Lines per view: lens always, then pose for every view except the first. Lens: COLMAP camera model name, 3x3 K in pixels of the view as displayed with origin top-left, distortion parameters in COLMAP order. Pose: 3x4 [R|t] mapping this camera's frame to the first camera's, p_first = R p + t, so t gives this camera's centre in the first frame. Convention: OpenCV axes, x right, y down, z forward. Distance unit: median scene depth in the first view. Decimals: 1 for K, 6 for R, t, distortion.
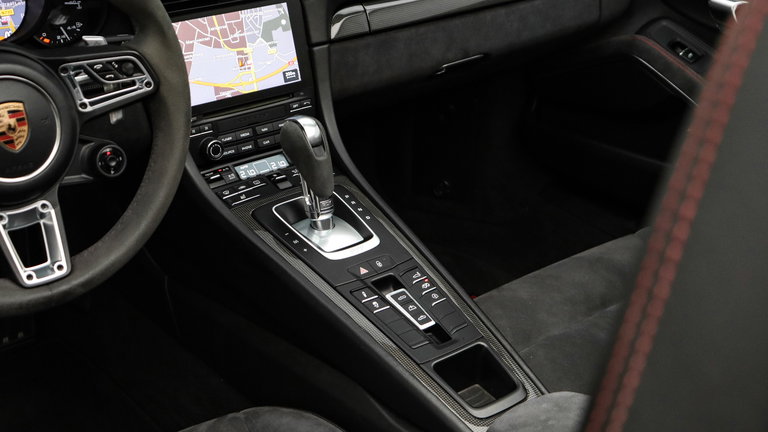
lens RADIAL K [[1322.4, 0, 389.1], [0, 1322.4, 212.8], [0, 0, 1]] dist [0.188055, 0.000000]
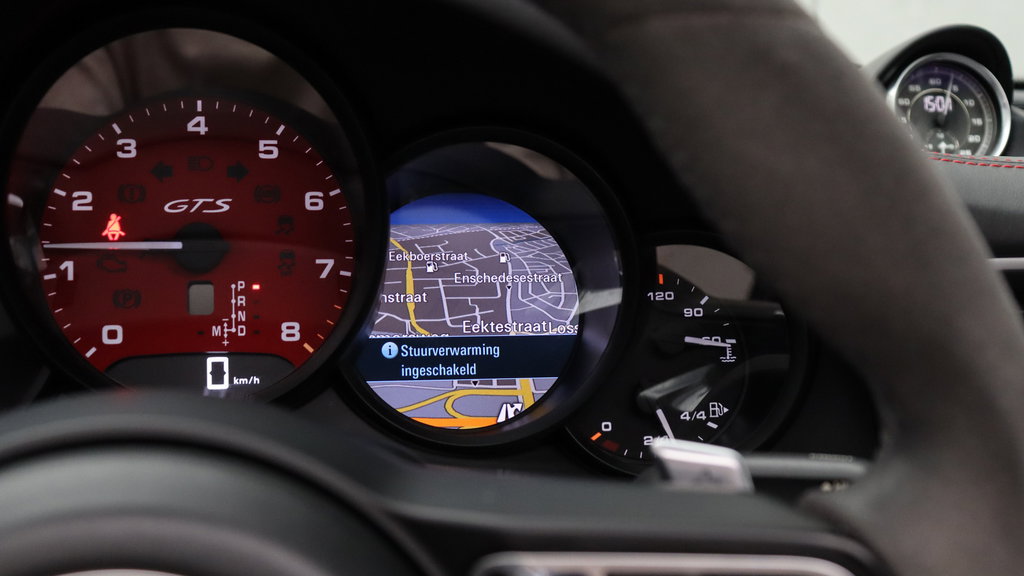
lens RADIAL K [[1296.6, 0, 512.7], [0, 1296.6, 286.7], [0, 0, 1]] dist [0.013970, 0.000000]
pose [[0.874764, 0.081681, -0.477616, -0.128709], [-0.202225, 0.957285, -0.206667, -0.094482], [0.440334, 0.277370, 0.853916, 0.705998]]
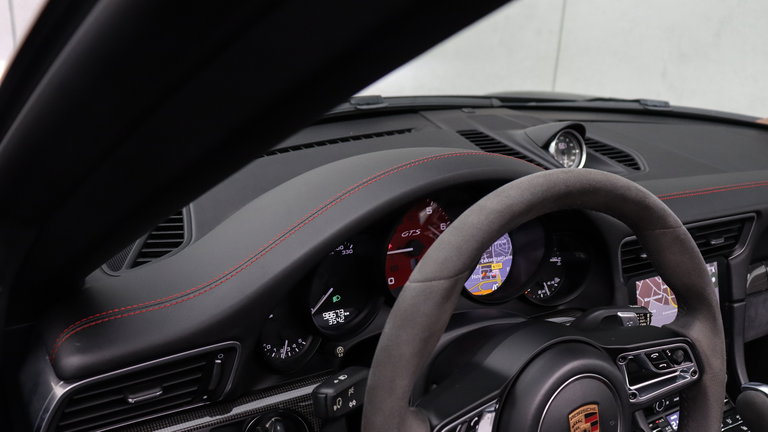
lens RADIAL K [[751.8, 0, 382.5], [0, 751.8, 221.8], [0, 0, 1]] dist [-0.061195, 0.000000]
pose [[0.991100, 0.077398, -0.108307, -0.305881], [-0.088776, 0.990553, -0.104515, -0.112863], [0.099195, 0.113200, 0.988608, 0.414651]]
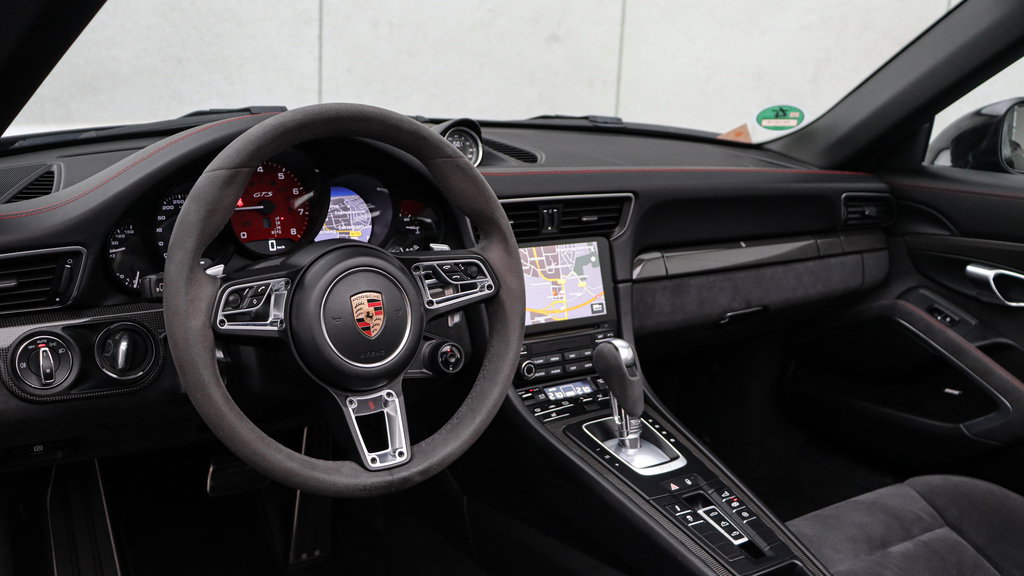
lens RADIAL K [[1119.4, 0, 513.7], [0, 1119.4, 281.9], [0, 0, 1]] dist [-0.050267, 0.000000]
pose [[0.997538, 0.033996, -0.061341, -0.095094], [-0.046085, 0.977052, -0.207958, 0.073679], [0.052864, 0.210272, 0.976213, 0.117999]]
